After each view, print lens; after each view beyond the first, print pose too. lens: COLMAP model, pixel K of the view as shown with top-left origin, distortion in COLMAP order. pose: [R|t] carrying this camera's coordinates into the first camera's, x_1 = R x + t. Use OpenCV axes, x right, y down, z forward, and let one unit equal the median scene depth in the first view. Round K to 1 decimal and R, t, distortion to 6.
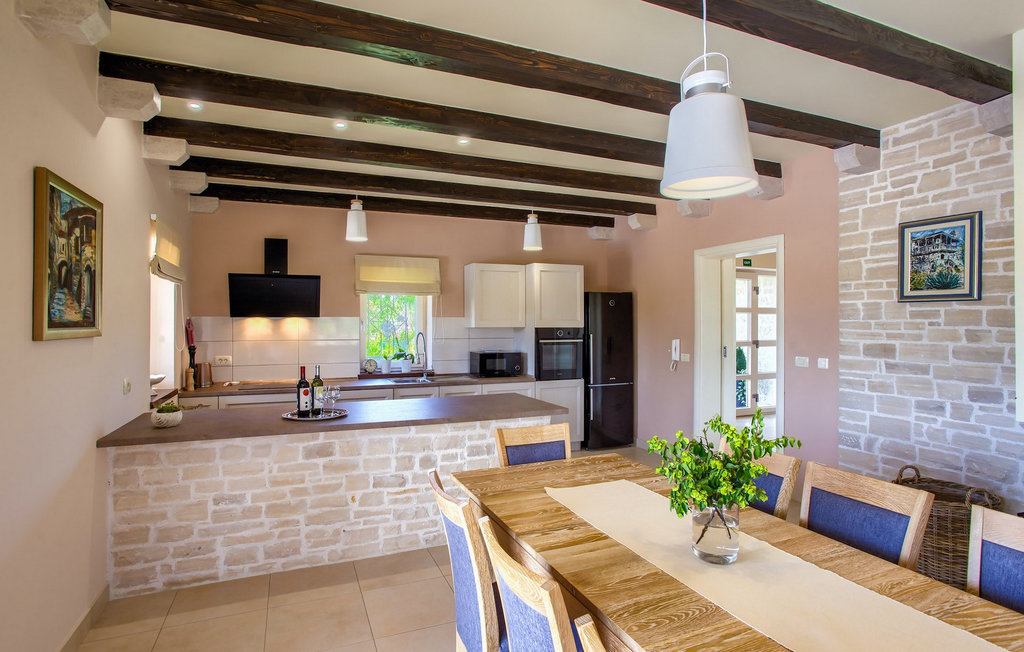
lens RADIAL K [[495.8, 0, 495.1], [0, 495.8, 324.2], [0, 0, 1]] dist [-0.002003, 0.000082]
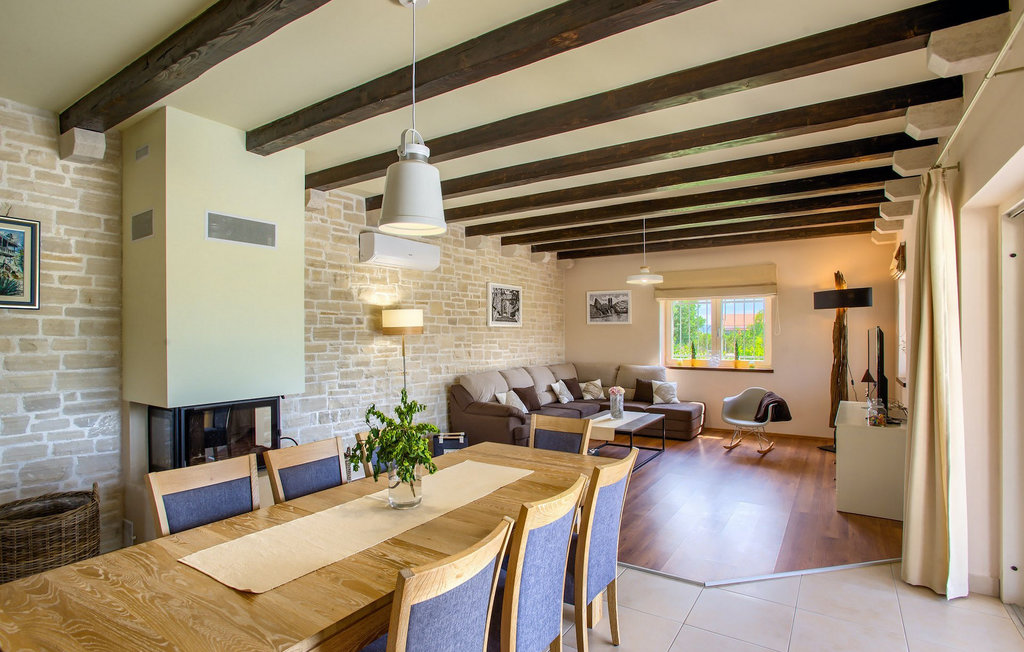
lens RADIAL K [[549.6, 0, 513.9], [0, 549.6, 333.2], [0, 0, 1]] dist [0.000413, 0.000473]
pose [[-0.566188, 0.003283, 0.824270, -0.500367], [0.004865, 0.999988, -0.000641, 0.005461], [-0.824262, 0.003647, -0.566197, 0.846986]]
